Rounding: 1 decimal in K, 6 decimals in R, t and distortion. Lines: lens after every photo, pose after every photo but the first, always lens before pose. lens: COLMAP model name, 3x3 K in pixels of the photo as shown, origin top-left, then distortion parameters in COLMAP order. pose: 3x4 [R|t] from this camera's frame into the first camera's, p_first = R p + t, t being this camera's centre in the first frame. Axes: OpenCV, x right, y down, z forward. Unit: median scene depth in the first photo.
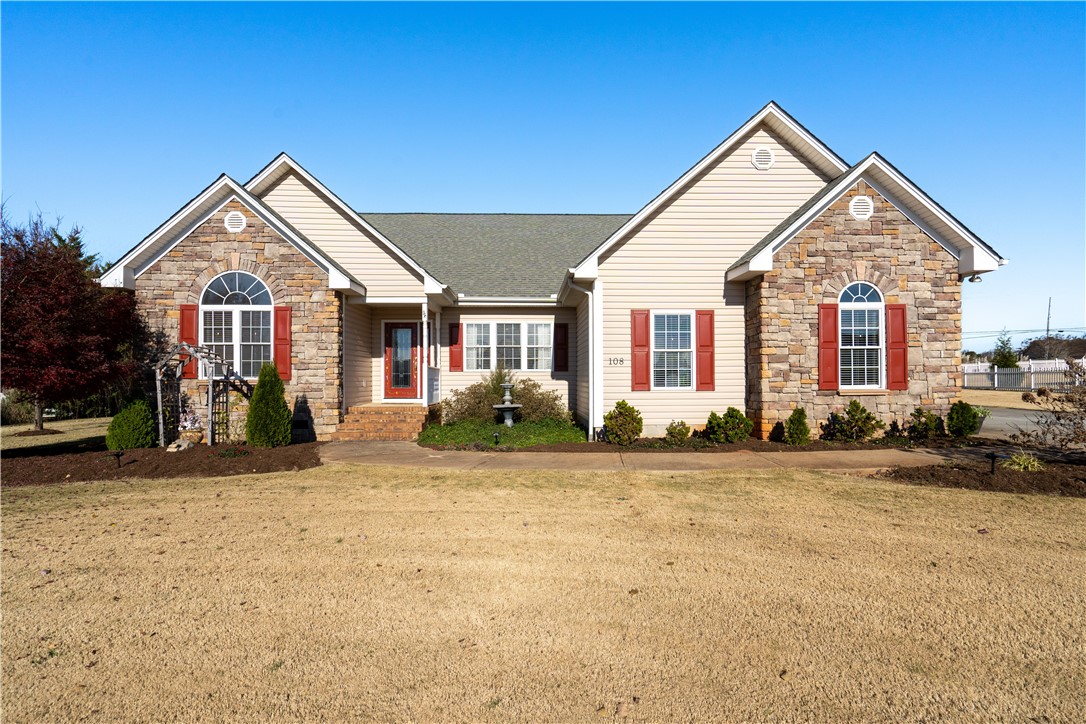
lens RADIAL K [[496.6, 0, 538.2], [0, 496.6, 373.6], [0, 0, 1]] dist [-0.000803, -0.000174]
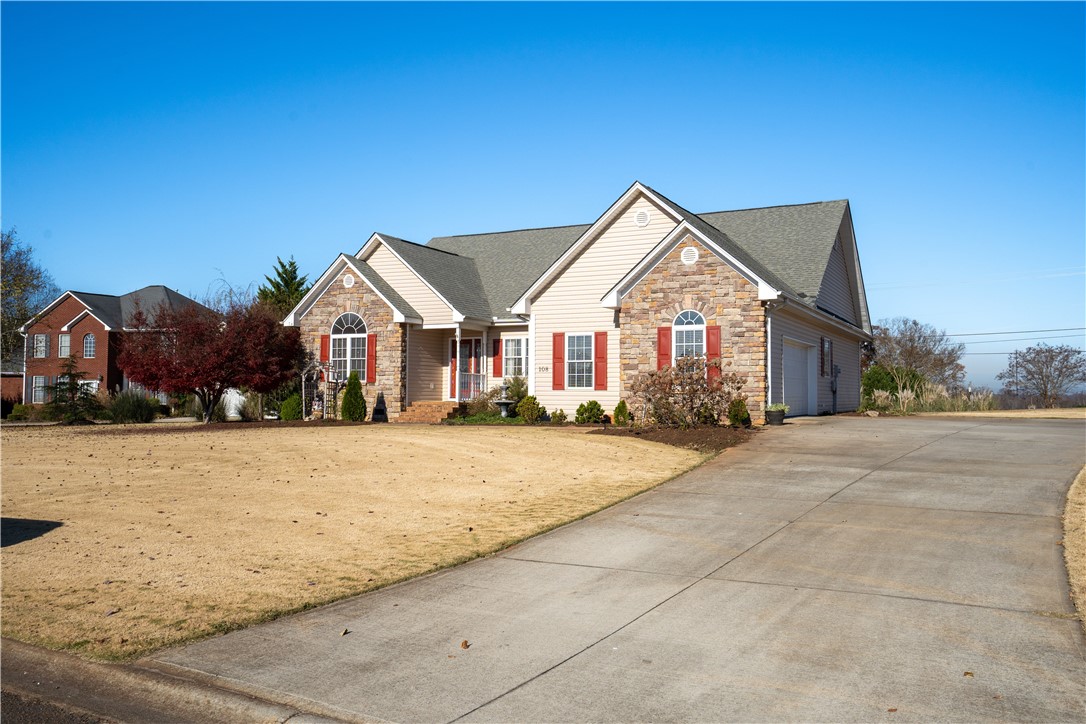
lens RADIAL K [[878.6, 0, 545.1], [0, 878.6, 360.2], [0, 0, 1]] dist [0.012043, -0.000748]
pose [[0.875308, -0.010176, -0.483459, 1.281658], [-0.004130, 0.999585, -0.028516, 0.019978], [0.483549, 0.026957, 0.874902, -1.128919]]
